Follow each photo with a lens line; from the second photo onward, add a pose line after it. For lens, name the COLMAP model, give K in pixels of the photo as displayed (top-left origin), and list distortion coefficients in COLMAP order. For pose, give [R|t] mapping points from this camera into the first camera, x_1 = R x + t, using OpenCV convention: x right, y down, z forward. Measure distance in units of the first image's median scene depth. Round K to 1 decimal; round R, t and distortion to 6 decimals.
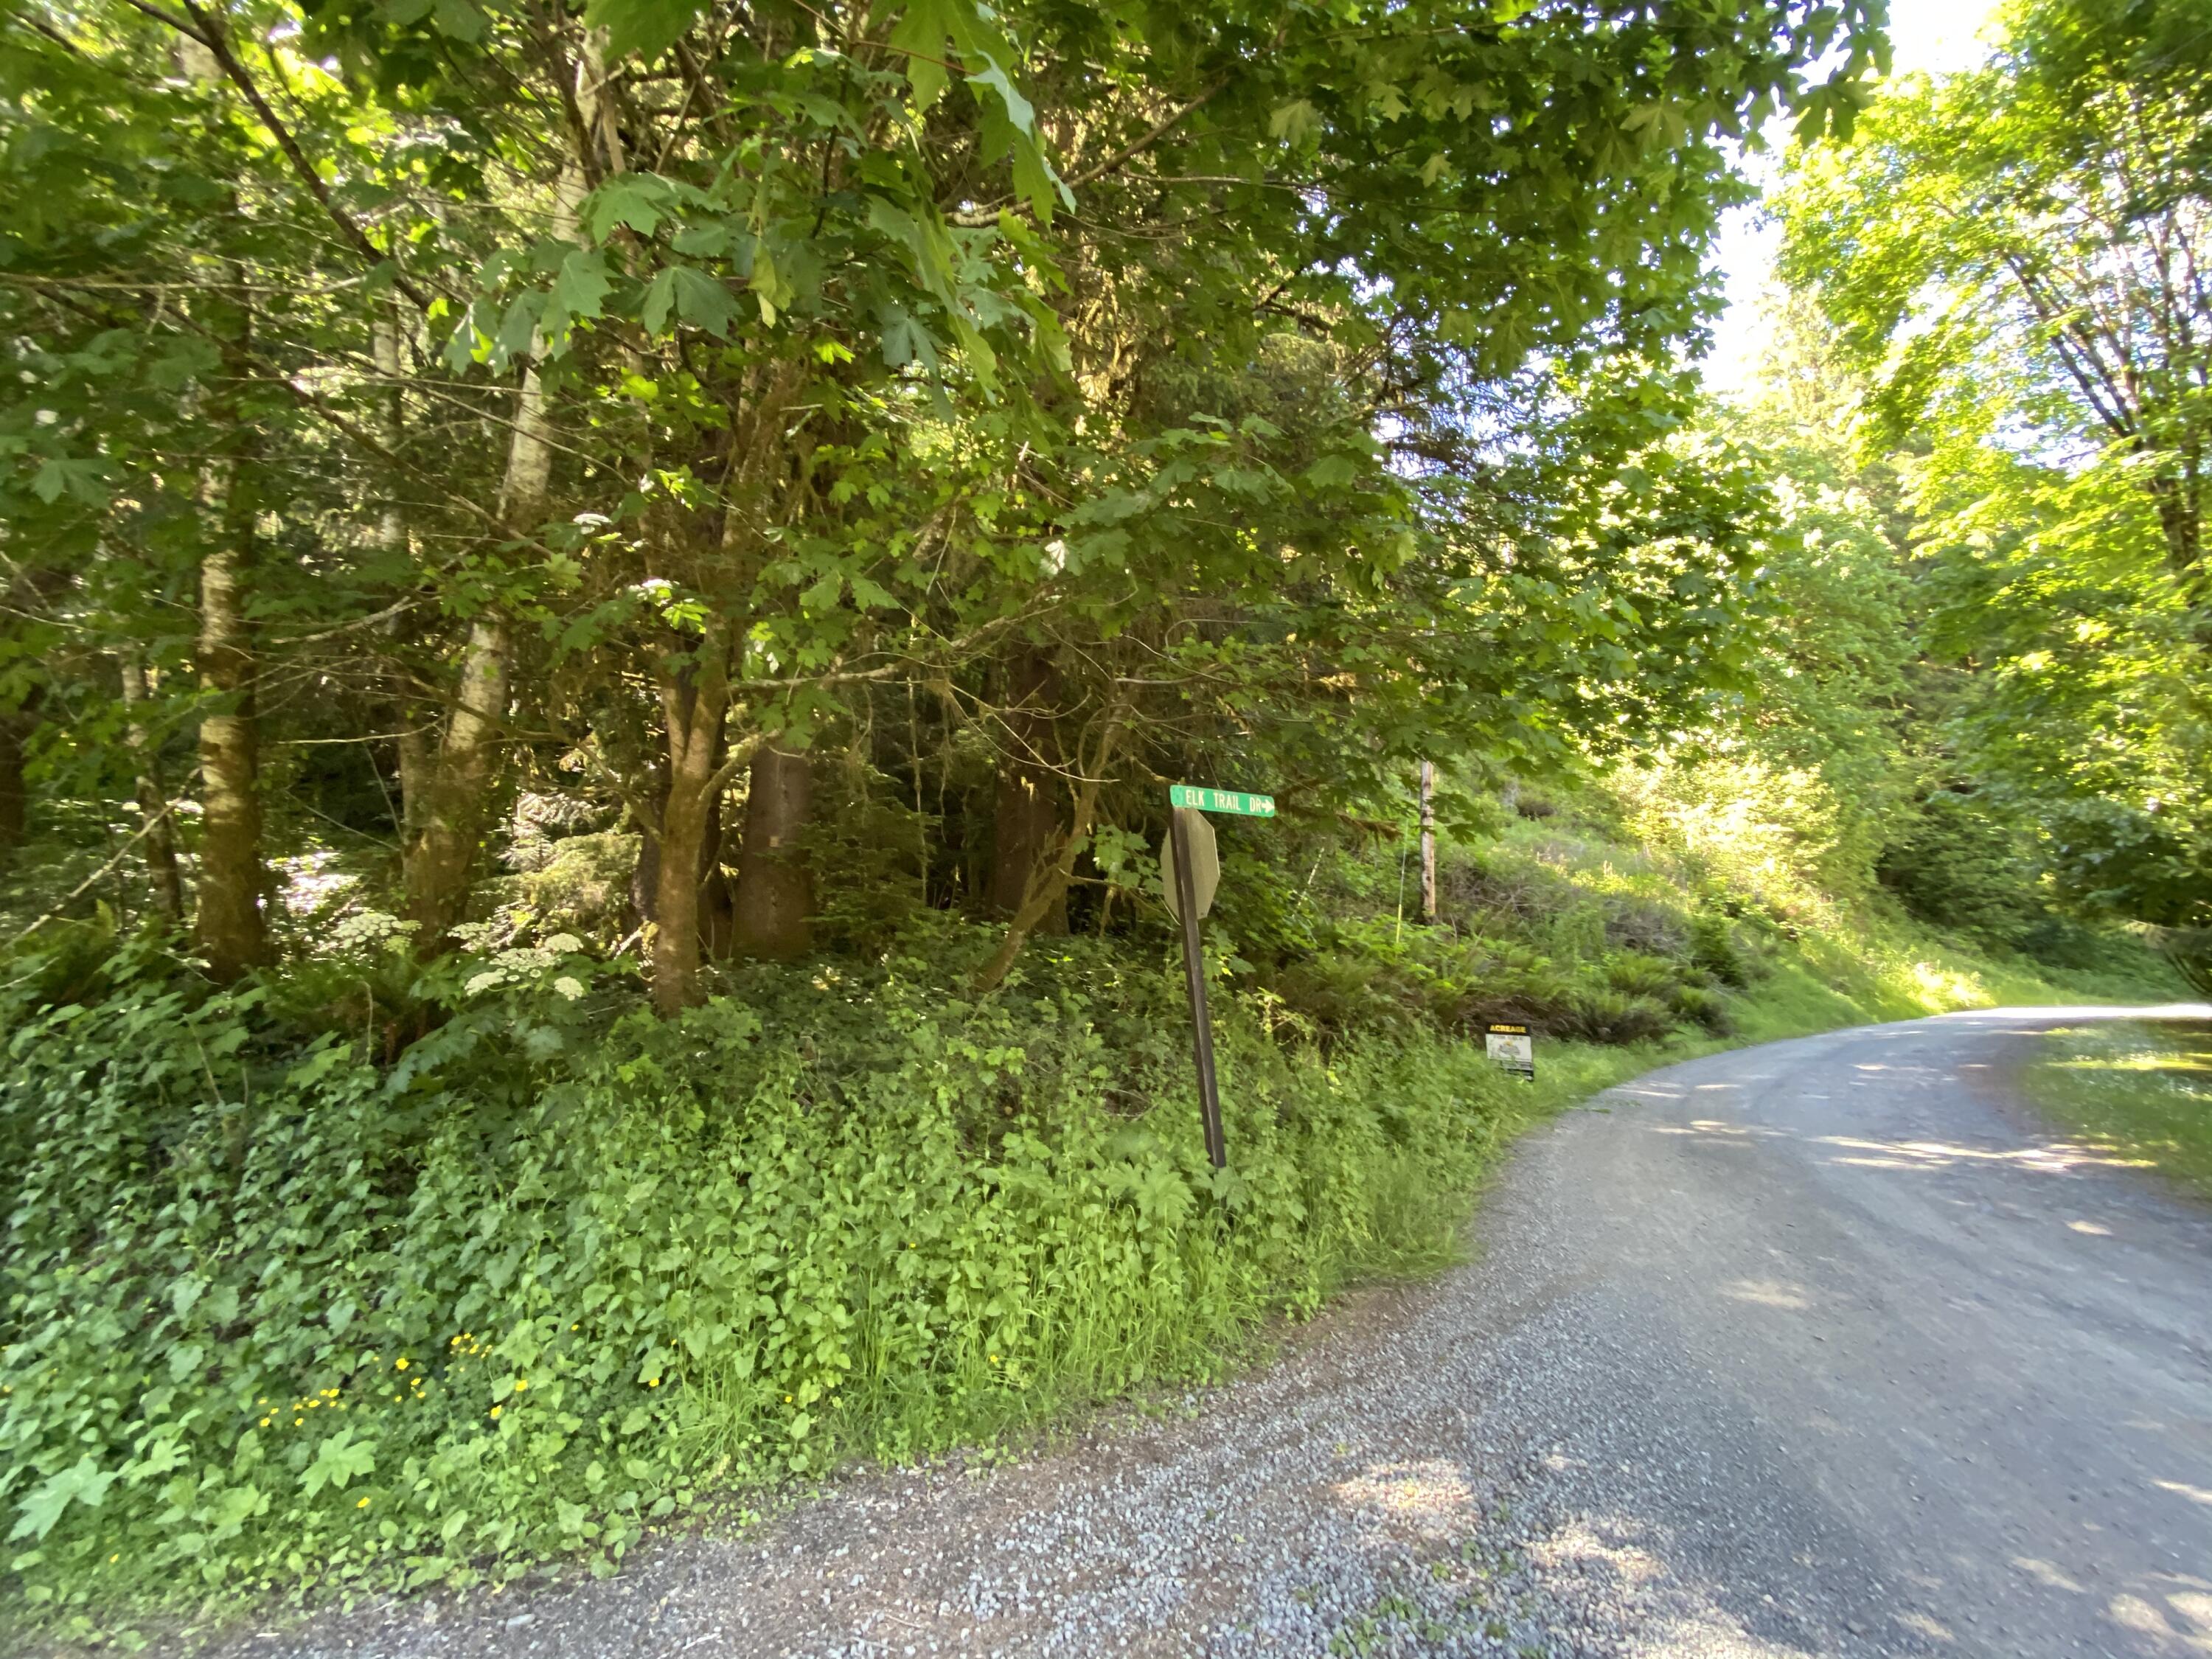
lens RADIAL K [[899.2, 0, 1100.2], [0, 899.2, 828.7], [0, 0, 1]] dist [0.002065, -0.014477]
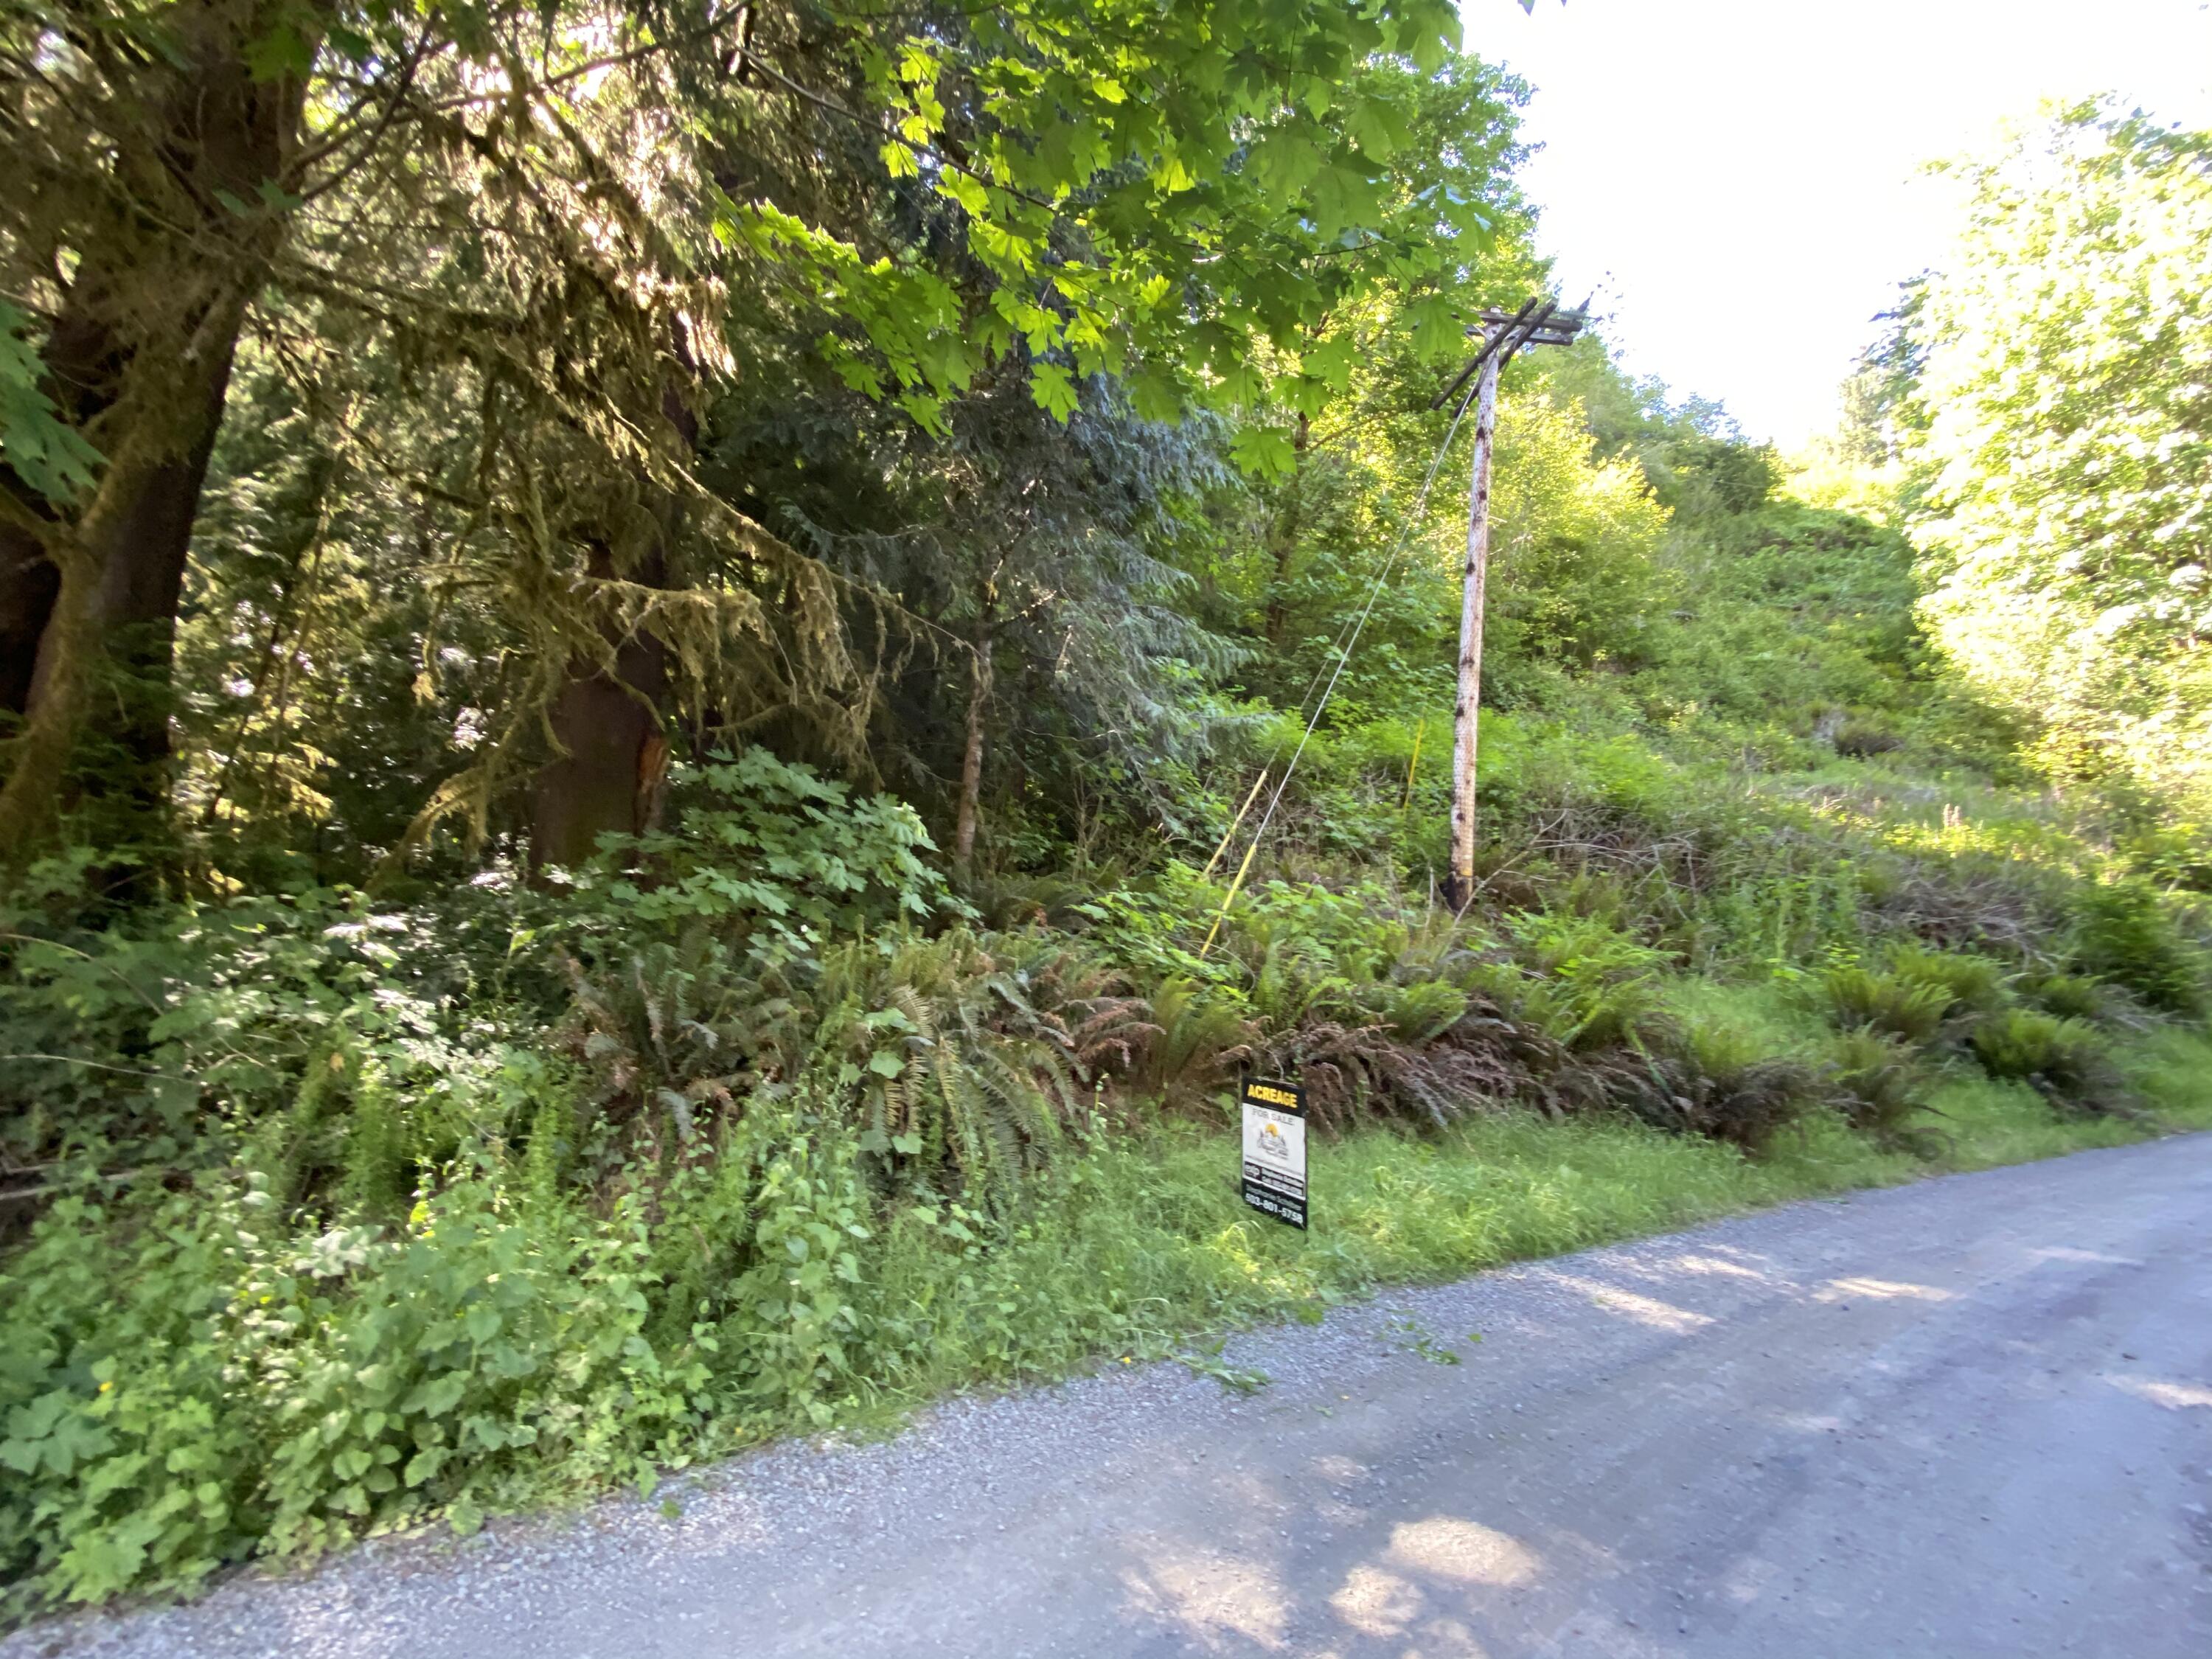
lens RADIAL K [[899.2, 0, 1095.2], [0, 899.2, 831.0], [0, 0, 1]] dist [0.002065, -0.014477]
pose [[0.942785, -0.028342, -0.332195, 0.189000], [0.029297, 0.999568, -0.002133, 0.033981], [0.332112, -0.007722, 0.943208, 0.204569]]
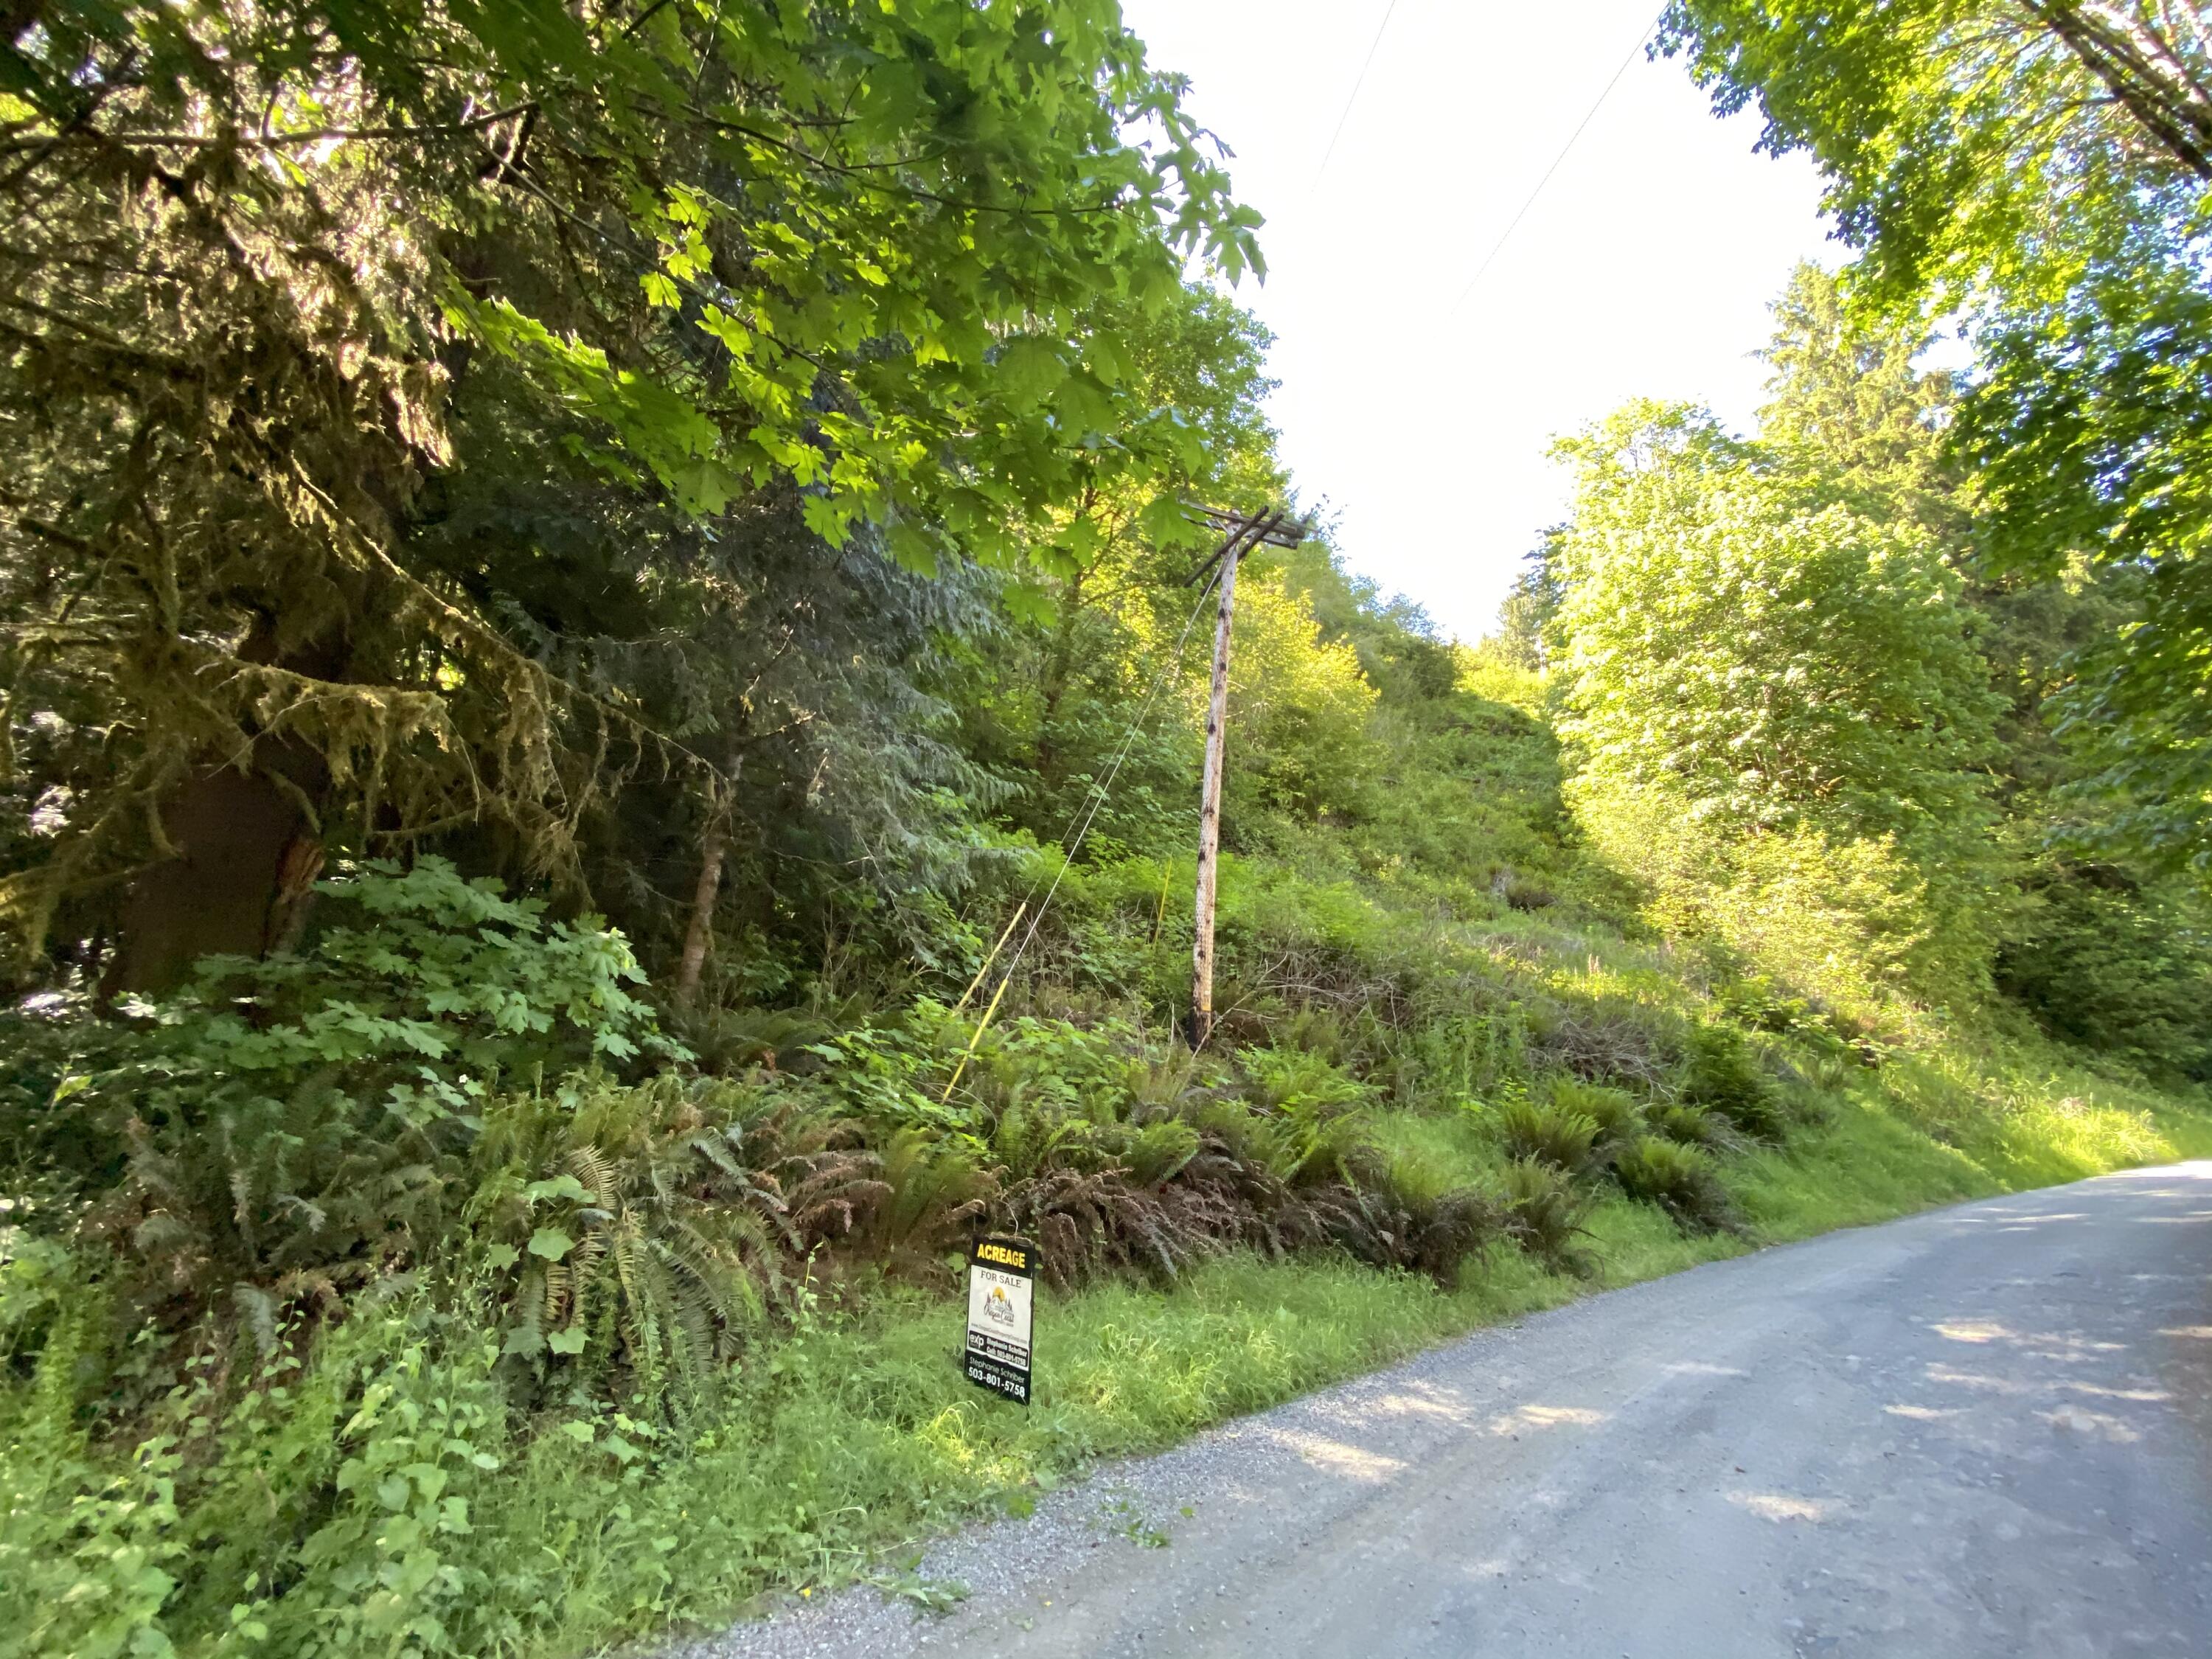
lens RADIAL K [[899.2, 0, 1100.6], [0, 899.2, 830.0], [0, 0, 1]] dist [0.002065, -0.014477]
pose [[0.997221, -0.013127, -0.073329, 0.193612], [0.002937, 0.990514, -0.137378, 0.030986], [0.074437, 0.136781, 0.987801, 0.205861]]
